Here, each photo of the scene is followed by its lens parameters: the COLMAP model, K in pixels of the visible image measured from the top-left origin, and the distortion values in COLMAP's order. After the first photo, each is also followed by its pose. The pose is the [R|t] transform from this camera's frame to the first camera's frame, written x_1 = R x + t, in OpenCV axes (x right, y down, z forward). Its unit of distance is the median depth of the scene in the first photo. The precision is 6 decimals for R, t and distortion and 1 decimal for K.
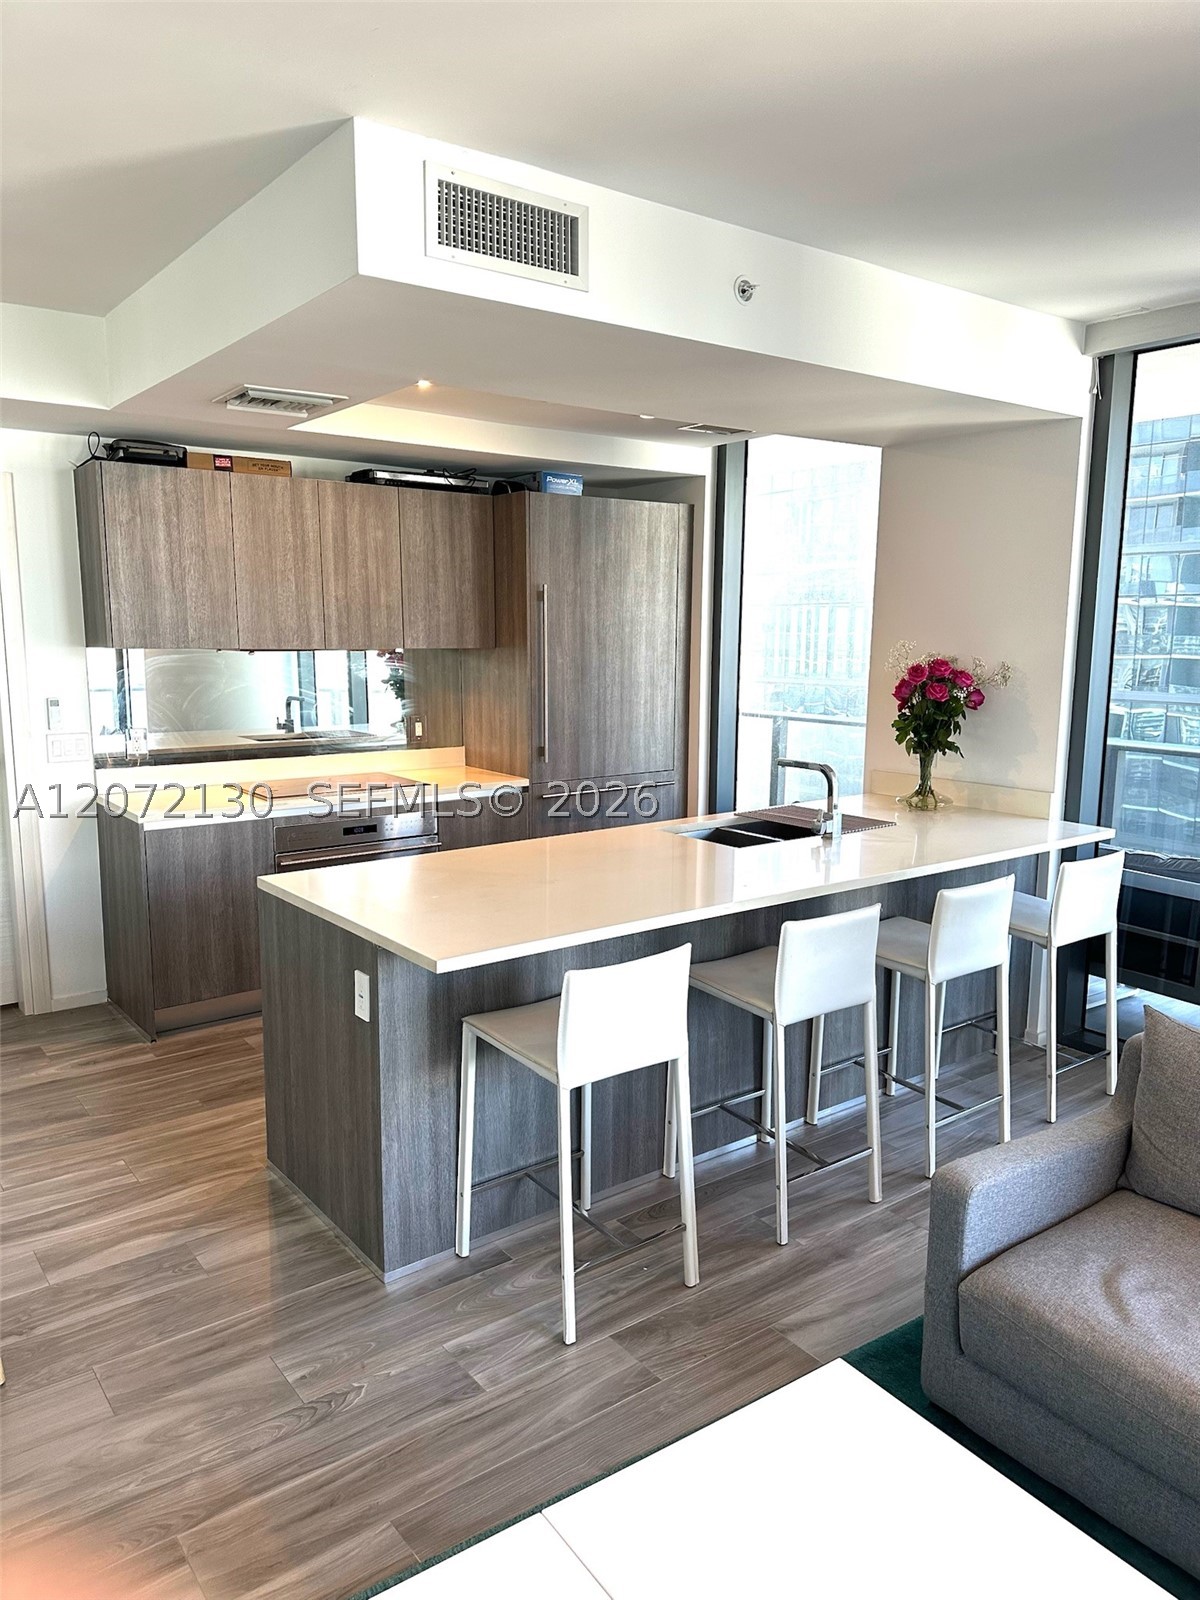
lens RADIAL K [[1128.3, 0, 582.1], [0, 1128.3, 808.1], [0, 0, 1]] dist [0.104856, -0.139758]
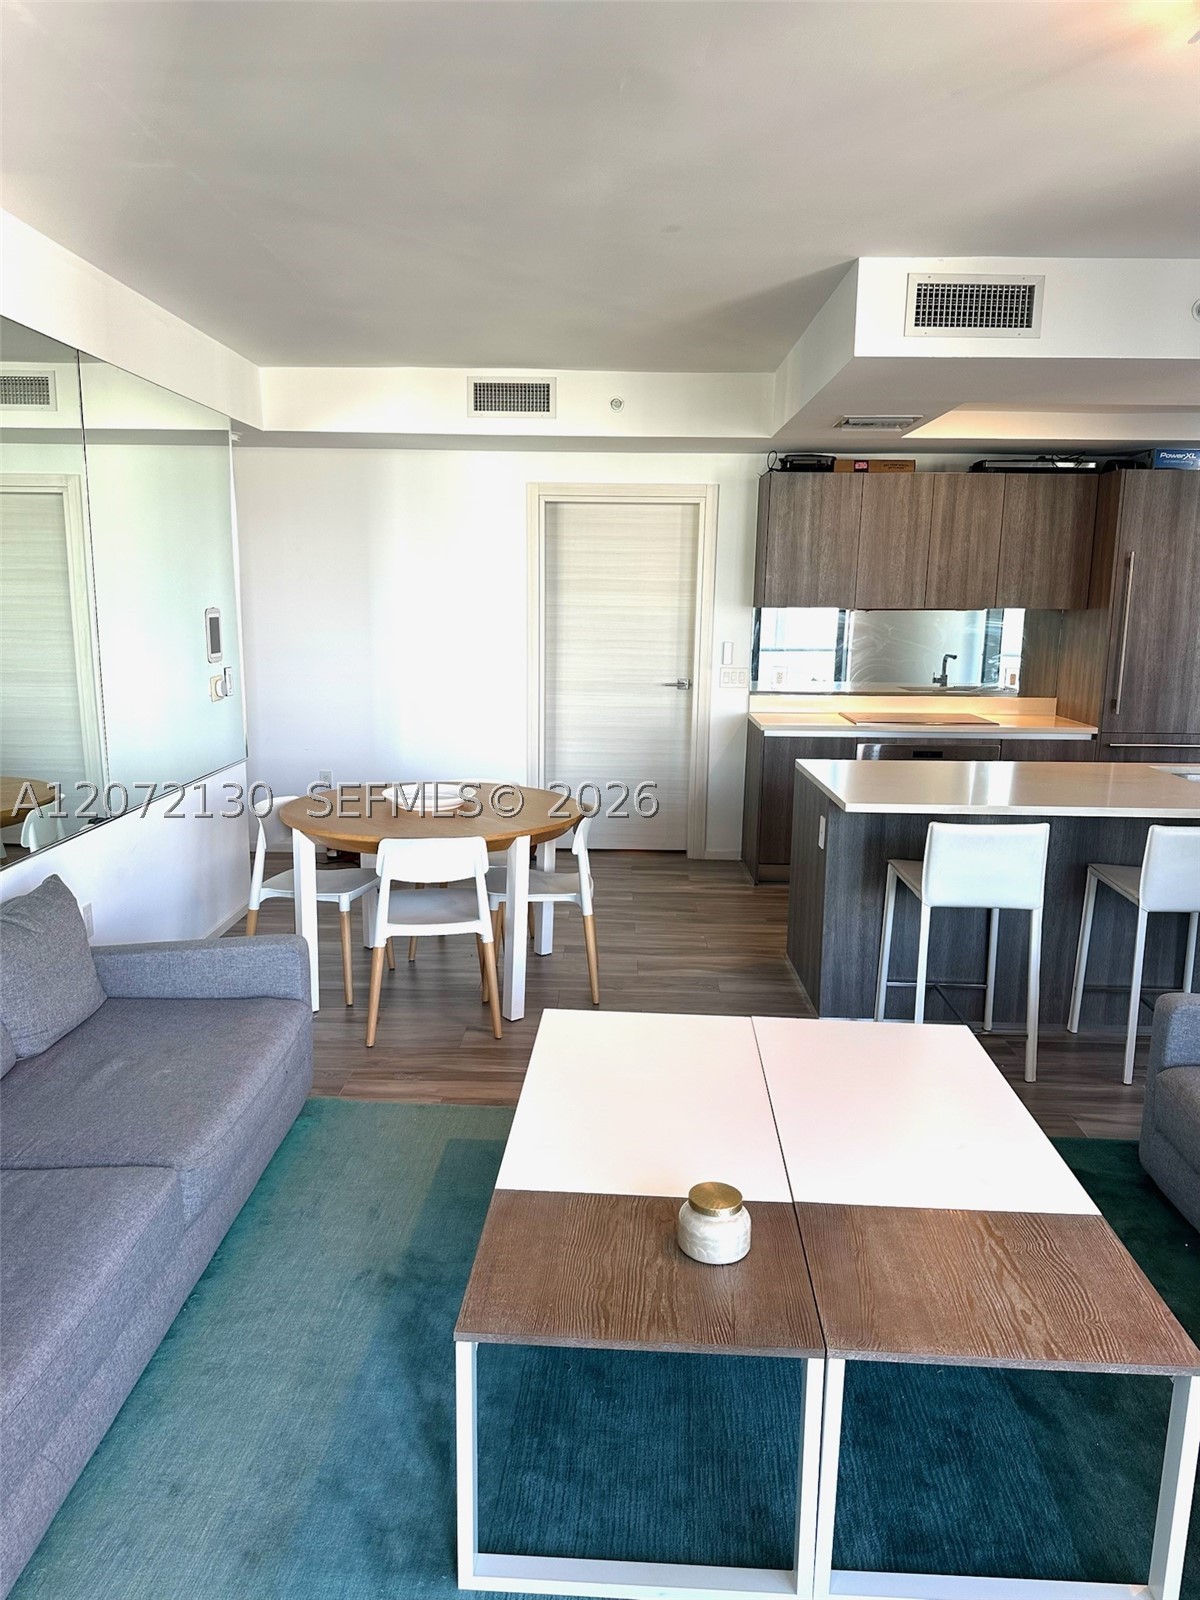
lens RADIAL K [[1128.3, 0, 582.1], [0, 1128.3, 808.1], [0, 0, 1]] dist [0.104856, -0.139758]
pose [[0.792552, 0.122162, -0.597442, 0.264335], [-0.106580, 0.992398, 0.061535, 0.042720], [0.600418, 0.014905, 0.799548, -0.237384]]
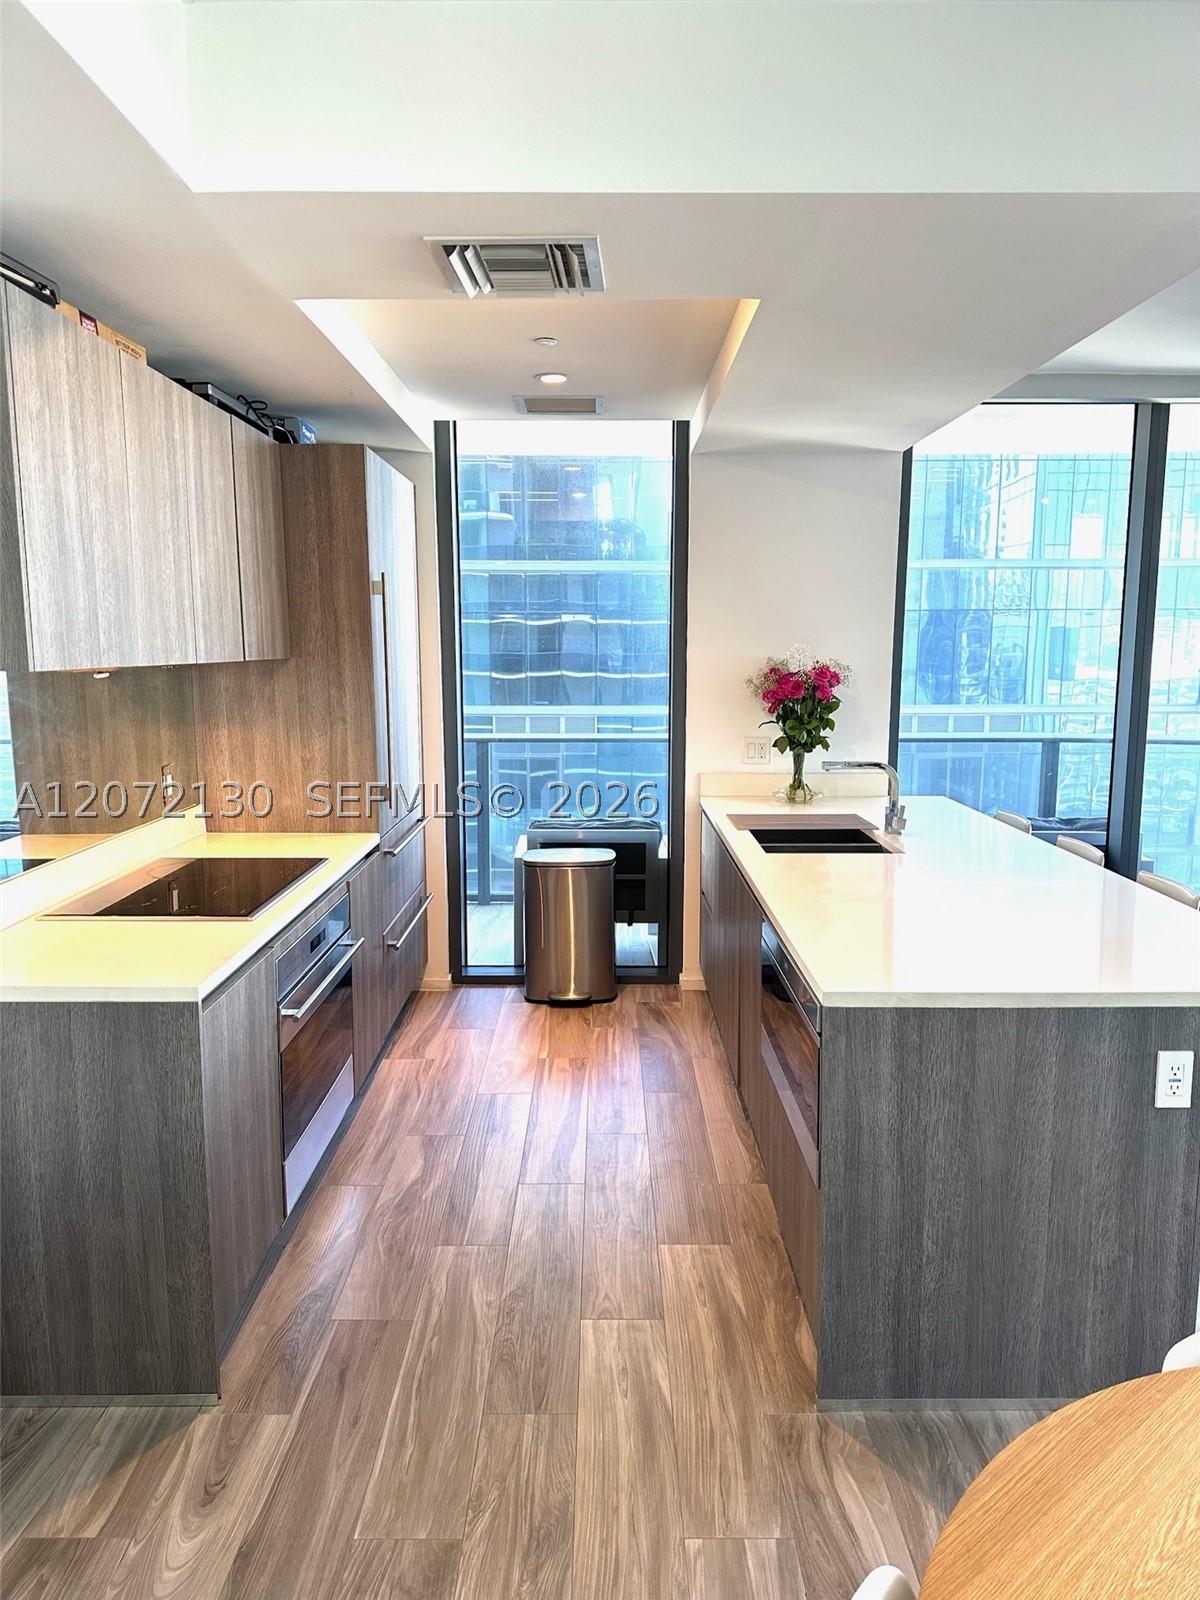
lens RADIAL K [[1128.3, 0, 582.1], [0, 1128.3, 808.1], [0, 0, 1]] dist [0.104856, -0.139758]
pose [[0.590509, -0.120629, 0.797965, -0.635240], [0.132924, 0.989800, 0.051263, -0.071276], [-0.796009, 0.075797, 0.600520, 0.497309]]
